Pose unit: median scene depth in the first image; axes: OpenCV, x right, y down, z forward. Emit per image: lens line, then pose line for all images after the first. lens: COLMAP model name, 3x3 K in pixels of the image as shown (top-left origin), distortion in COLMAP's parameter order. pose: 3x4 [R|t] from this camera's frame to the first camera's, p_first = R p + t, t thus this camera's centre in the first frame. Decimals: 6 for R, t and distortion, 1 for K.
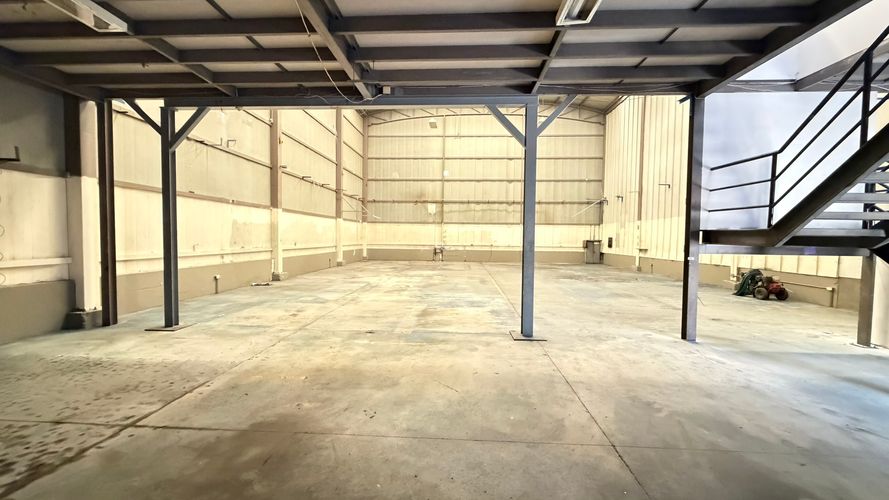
lens RADIAL K [[352.8, 0, 439.9], [0, 352.8, 249.0], [0, 0, 1]] dist [-0.000372, 0.000202]
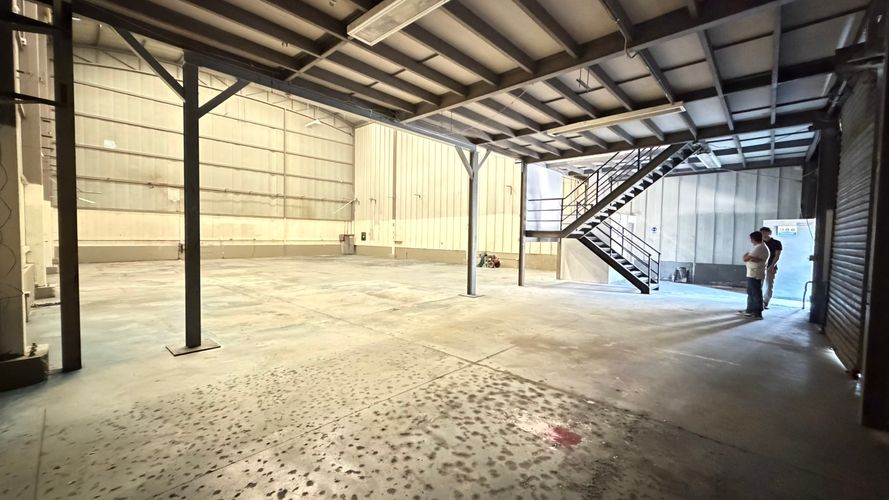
lens RADIAL K [[352.8, 0, 440.6], [0, 352.8, 250.8], [0, 0, 1]] dist [-0.000372, 0.000202]
pose [[0.637563, -0.034574, 0.769622, -0.317645], [0.017070, 0.999381, 0.030755, -0.002237], [-0.770209, -0.006470, 0.637758, 0.026309]]
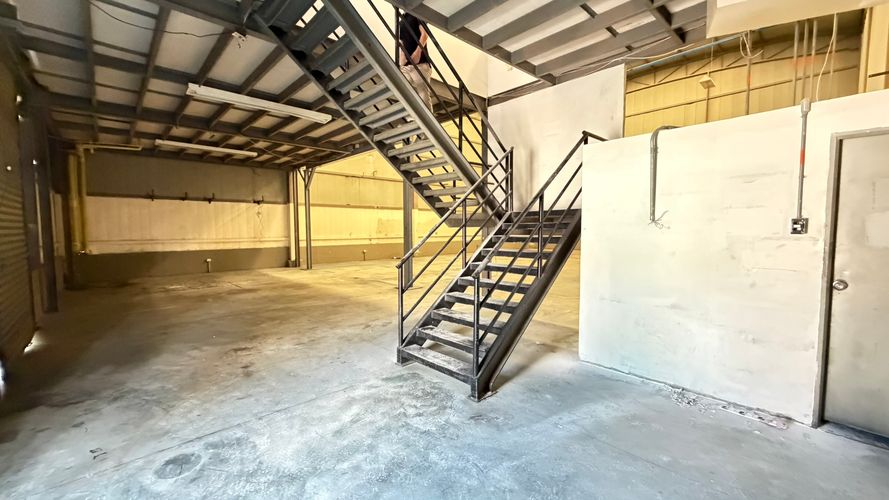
lens RADIAL K [[352.8, 0, 440.5], [0, 352.8, 250.4], [0, 0, 1]] dist [-0.000372, 0.000202]
pose [[0.729445, 0.027154, -0.683501, 0.423878], [-0.007791, 0.999477, 0.031392, 0.008147], [0.683996, -0.017574, 0.729275, -0.014602]]
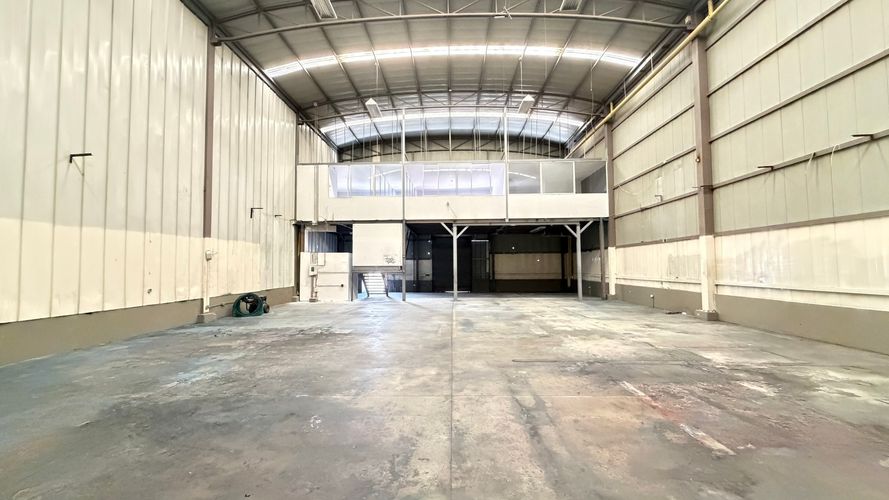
lens RADIAL K [[352.8, 0, 441.3], [0, 352.8, 251.0], [0, 0, 1]] dist [-0.000372, 0.000202]
pose [[-0.999466, -0.004814, -0.032321, 0.139281], [-0.004360, 0.999891, -0.014129, -0.040634], [0.032386, -0.013981, -0.999378, 1.202006]]
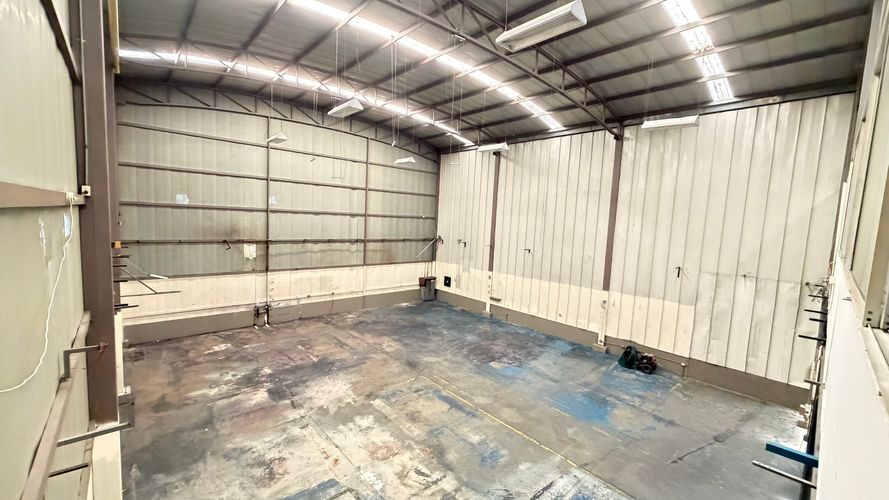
lens RADIAL K [[352.8, 0, 440.3], [0, 352.8, 250.1], [0, 0, 1]] dist [-0.000372, 0.000202]
pose [[0.703648, -0.044221, 0.709171, -0.305546], [-0.014355, 0.996973, 0.076411, -0.215033], [-0.710404, -0.063947, 0.700883, 0.320446]]
